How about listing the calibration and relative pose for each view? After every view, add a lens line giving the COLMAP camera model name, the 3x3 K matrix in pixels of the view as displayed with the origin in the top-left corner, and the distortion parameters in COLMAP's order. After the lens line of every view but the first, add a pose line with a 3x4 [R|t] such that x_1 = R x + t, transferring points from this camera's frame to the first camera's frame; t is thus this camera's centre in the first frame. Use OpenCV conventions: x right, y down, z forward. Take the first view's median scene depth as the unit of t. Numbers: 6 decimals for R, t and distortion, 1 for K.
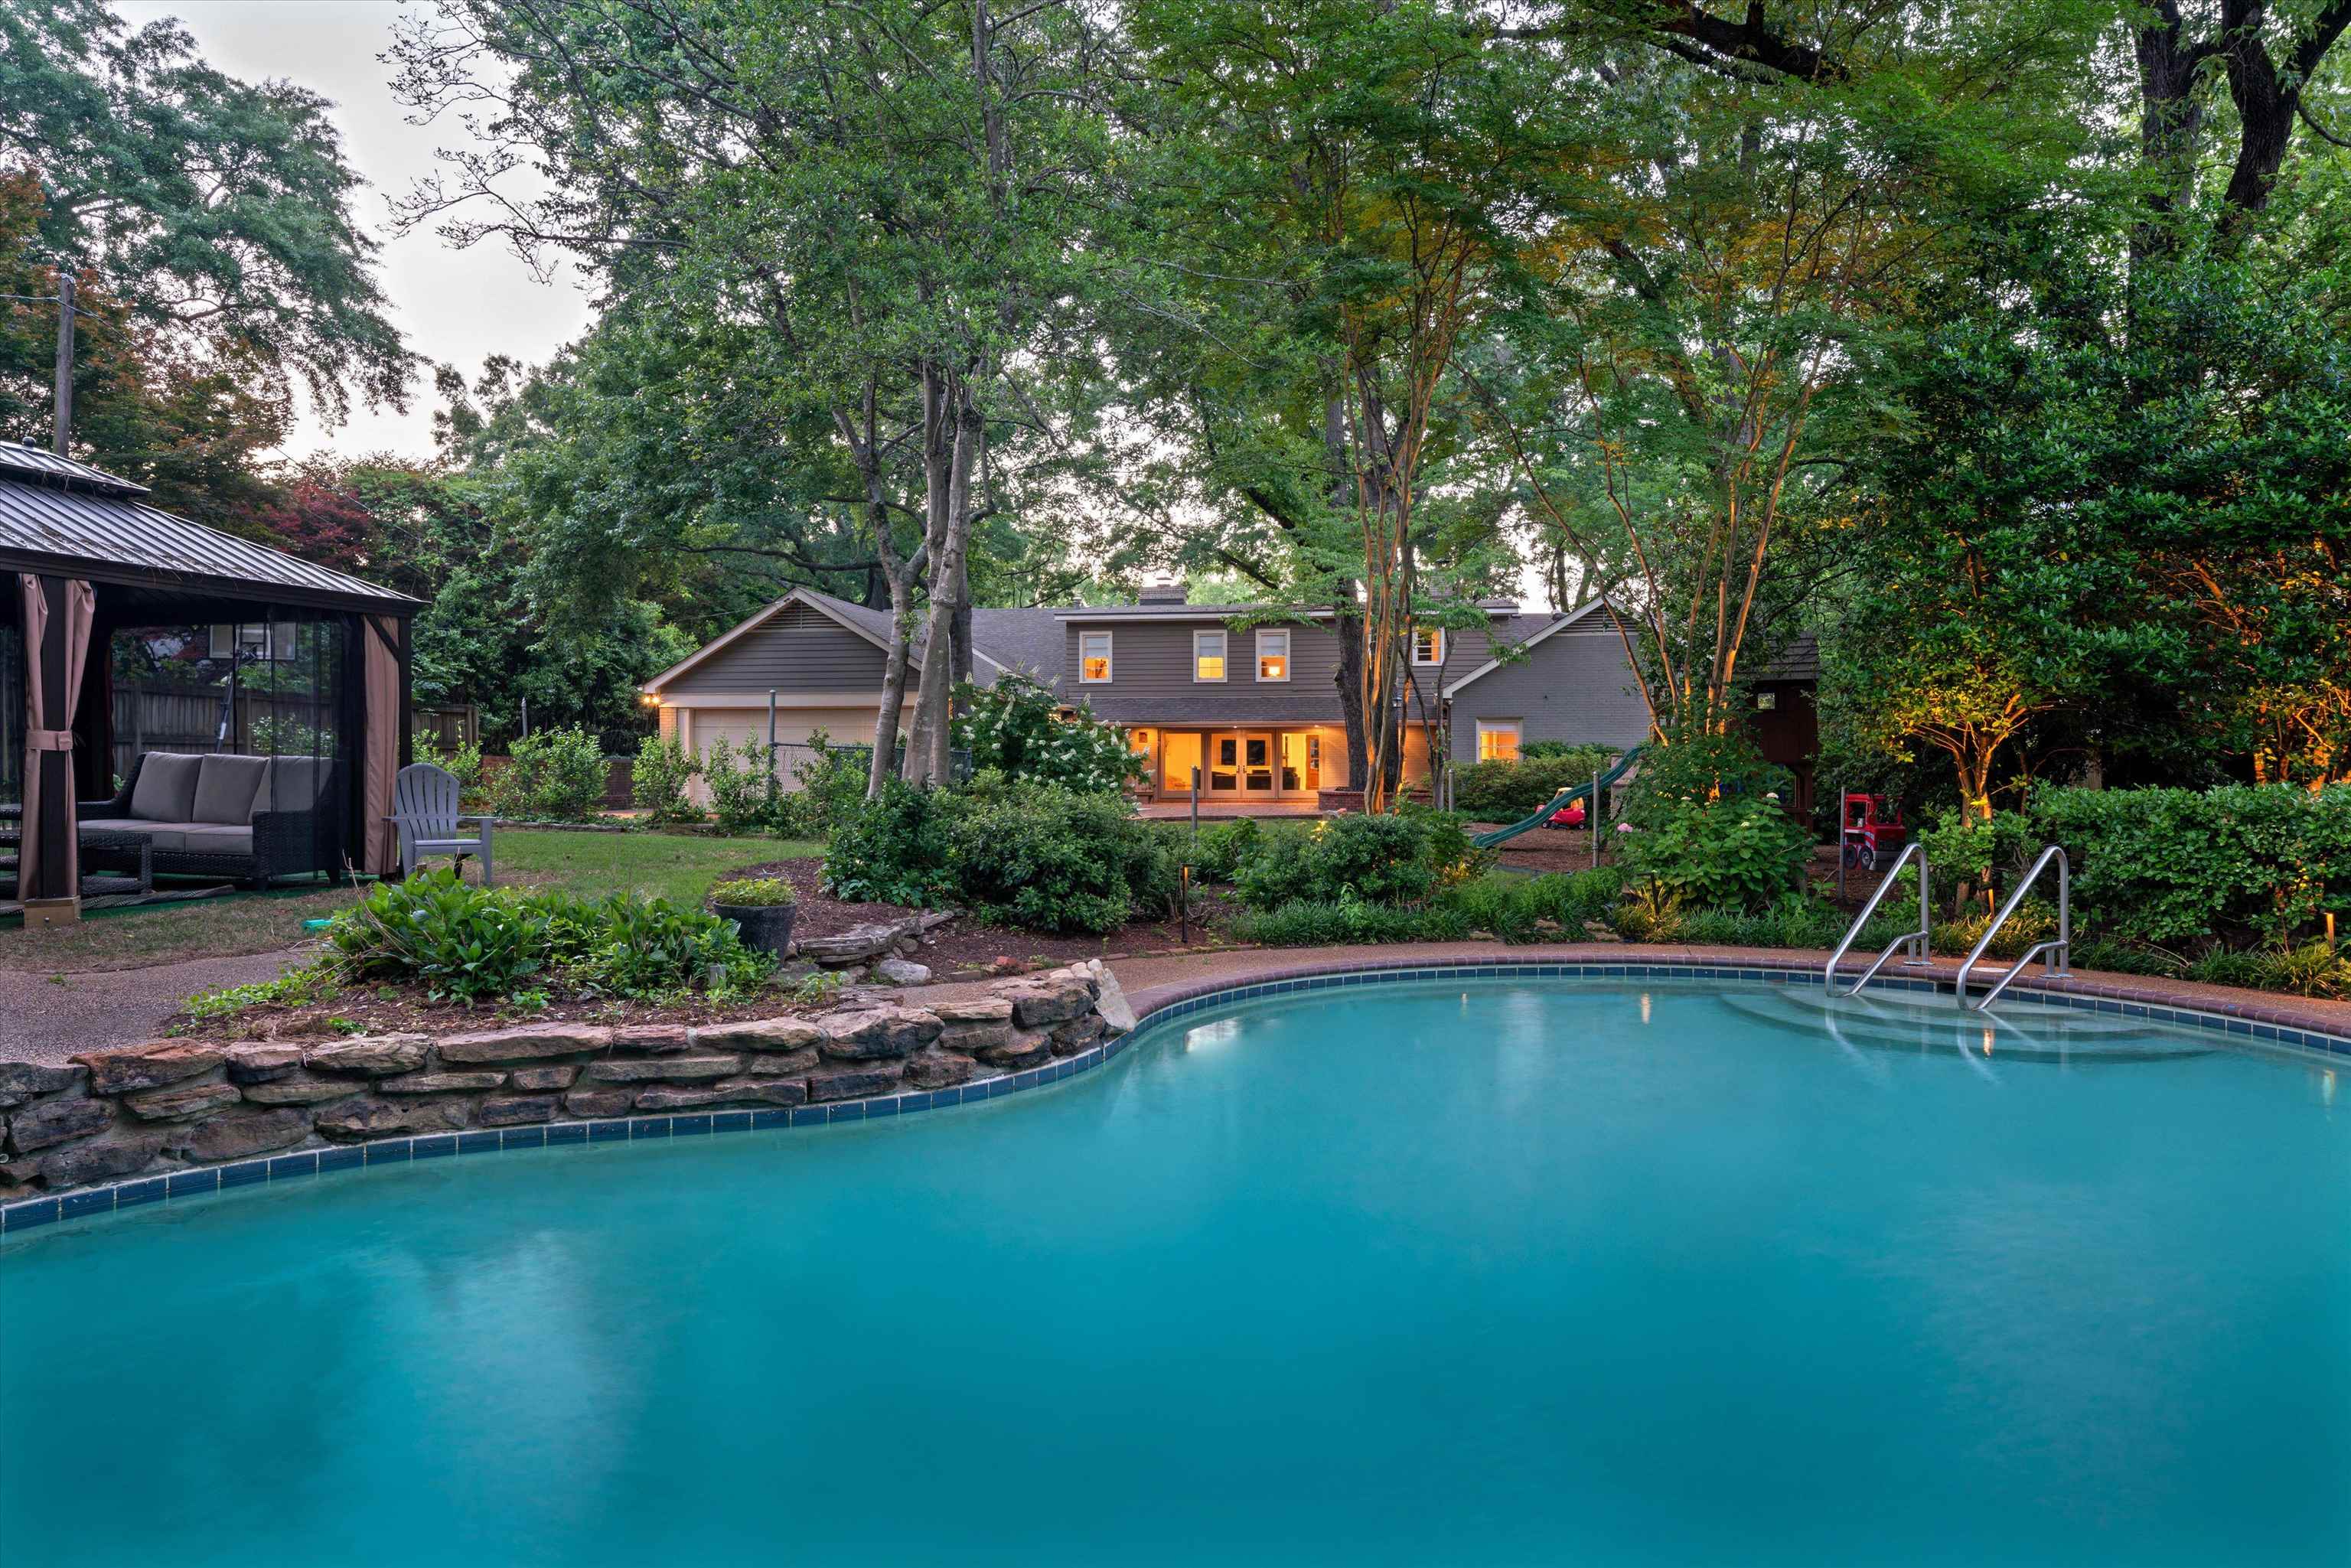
lens RADIAL K [[1078.2, 0, 1177.8], [0, 1078.2, 777.6], [0, 0, 1]] dist [-0.000057, -0.000002]
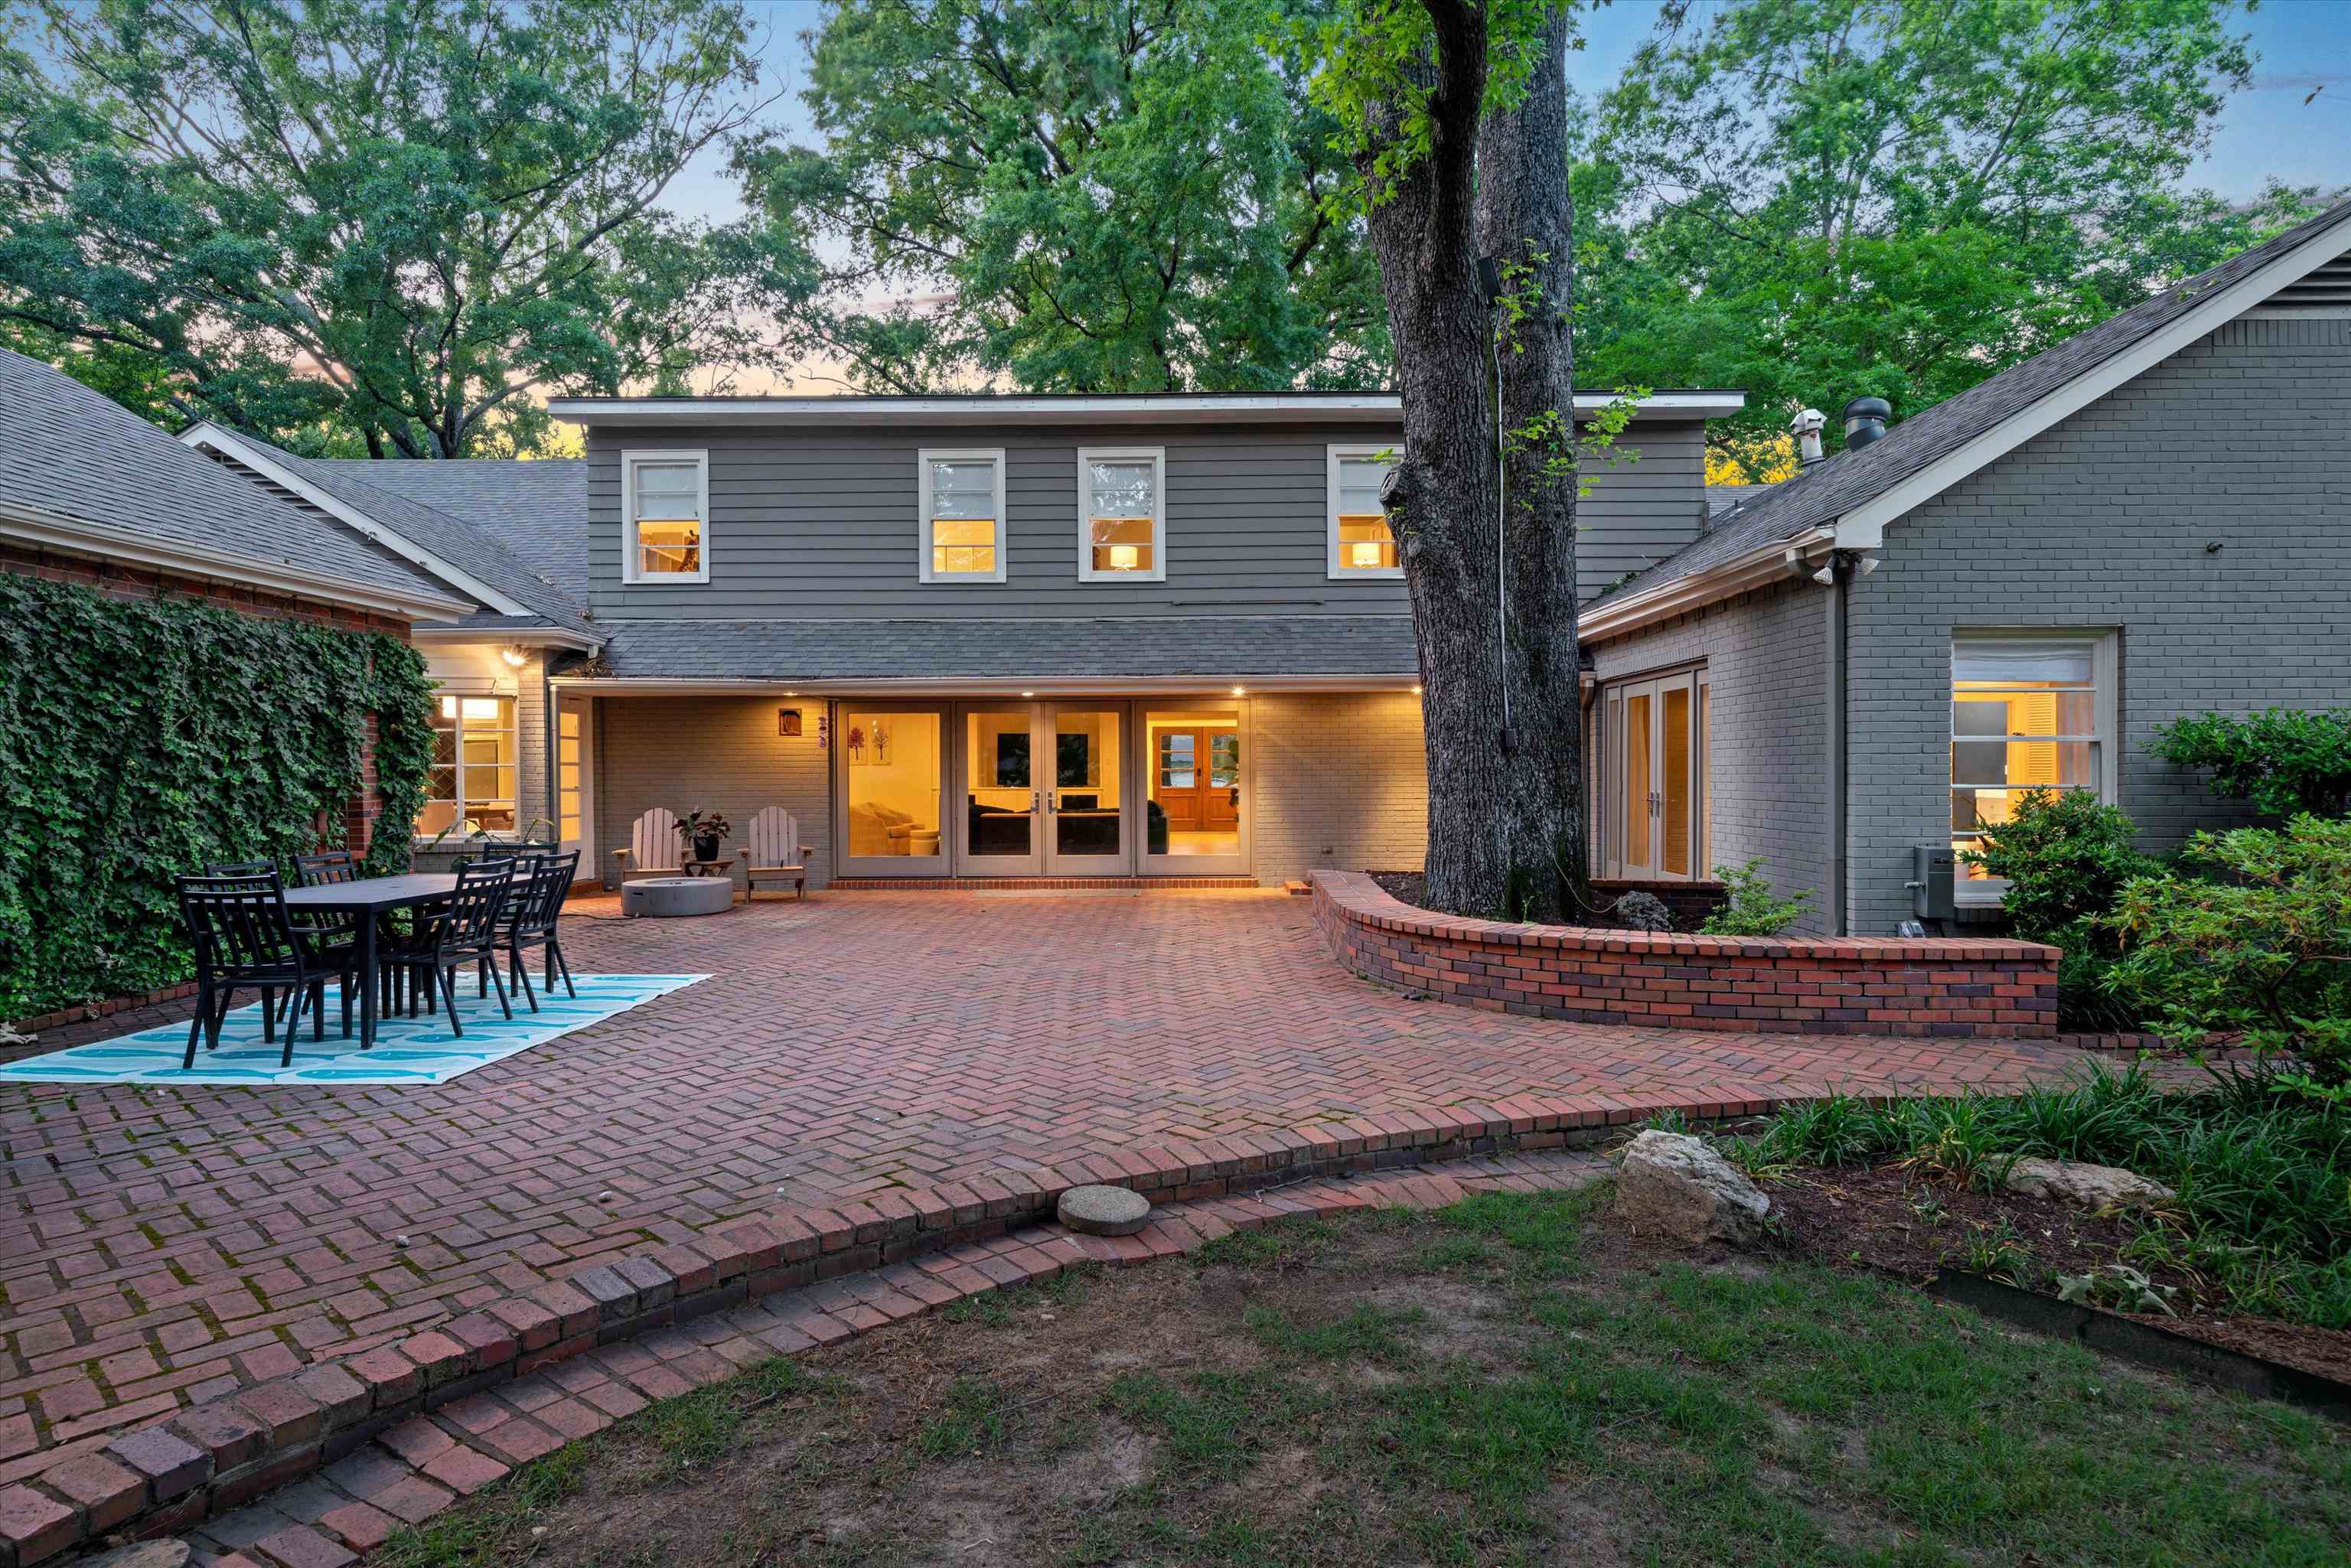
lens RADIAL K [[1078.2, 0, 1179.3], [0, 1078.2, 780.5], [0, 0, 1]] dist [-0.000057, -0.000002]
pose [[0.982981, -0.006552, 0.183588, 0.034699], [0.006502, 0.999978, 0.000875, -0.015673], [-0.183590, 0.000333, 0.983003, 0.587046]]
